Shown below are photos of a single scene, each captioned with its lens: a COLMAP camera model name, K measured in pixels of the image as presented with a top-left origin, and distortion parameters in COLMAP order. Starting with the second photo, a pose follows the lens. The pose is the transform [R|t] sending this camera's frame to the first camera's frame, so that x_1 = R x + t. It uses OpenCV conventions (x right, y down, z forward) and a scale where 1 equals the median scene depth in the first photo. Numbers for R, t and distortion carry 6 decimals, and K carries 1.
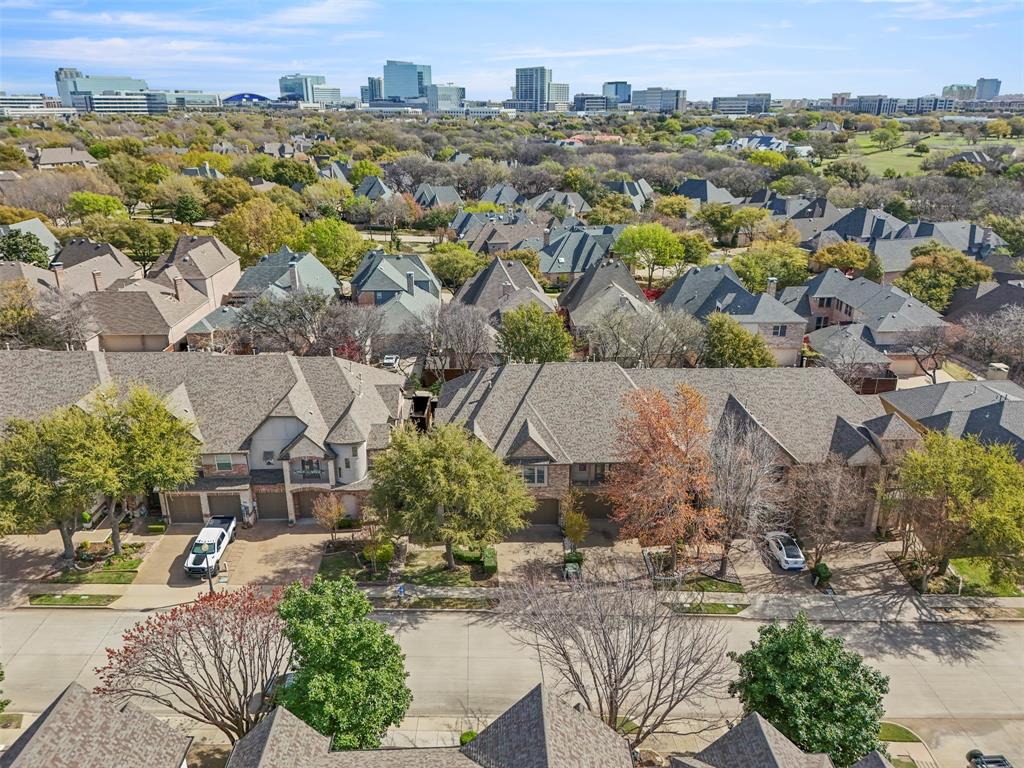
lens RADIAL K [[742.1, 0, 509.4], [0, 742.1, 407.3], [0, 0, 1]] dist [0.058863, -0.044678]
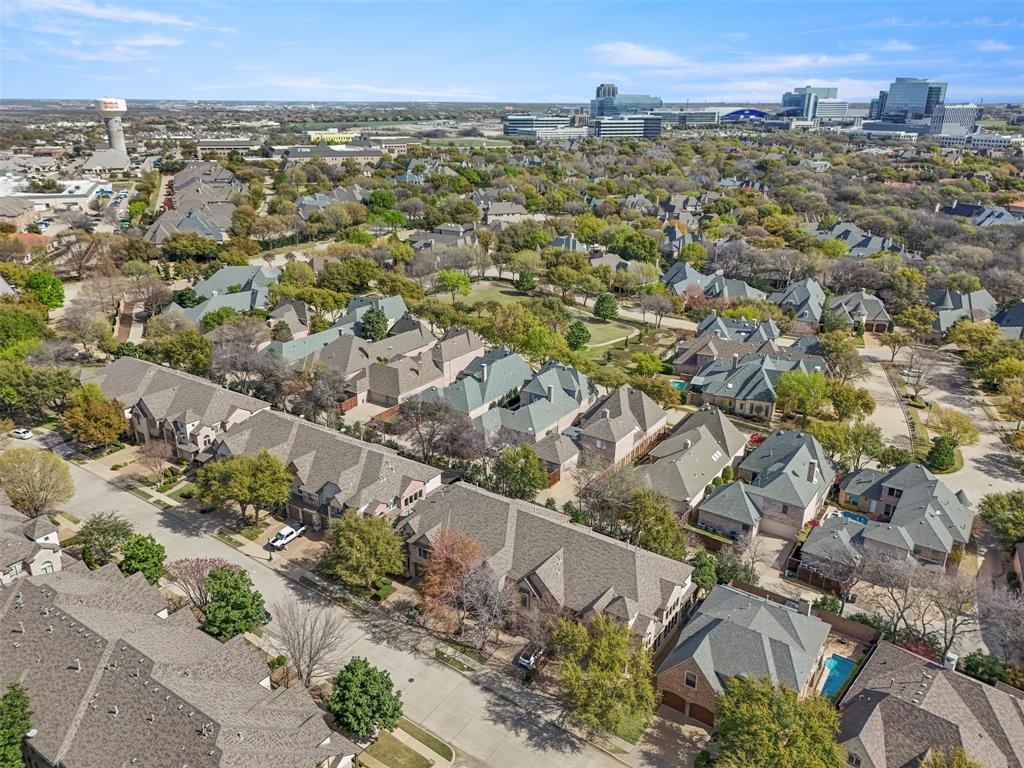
lens RADIAL K [[742.1, 0, 509.4], [0, 742.1, 407.3], [0, 0, 1]] dist [0.058863, -0.044678]
pose [[0.809749, 0.227405, -0.540920, 0.539101], [-0.228009, 0.971349, 0.067033, -0.208062], [0.540665, 0.069054, 0.838399, -0.197782]]
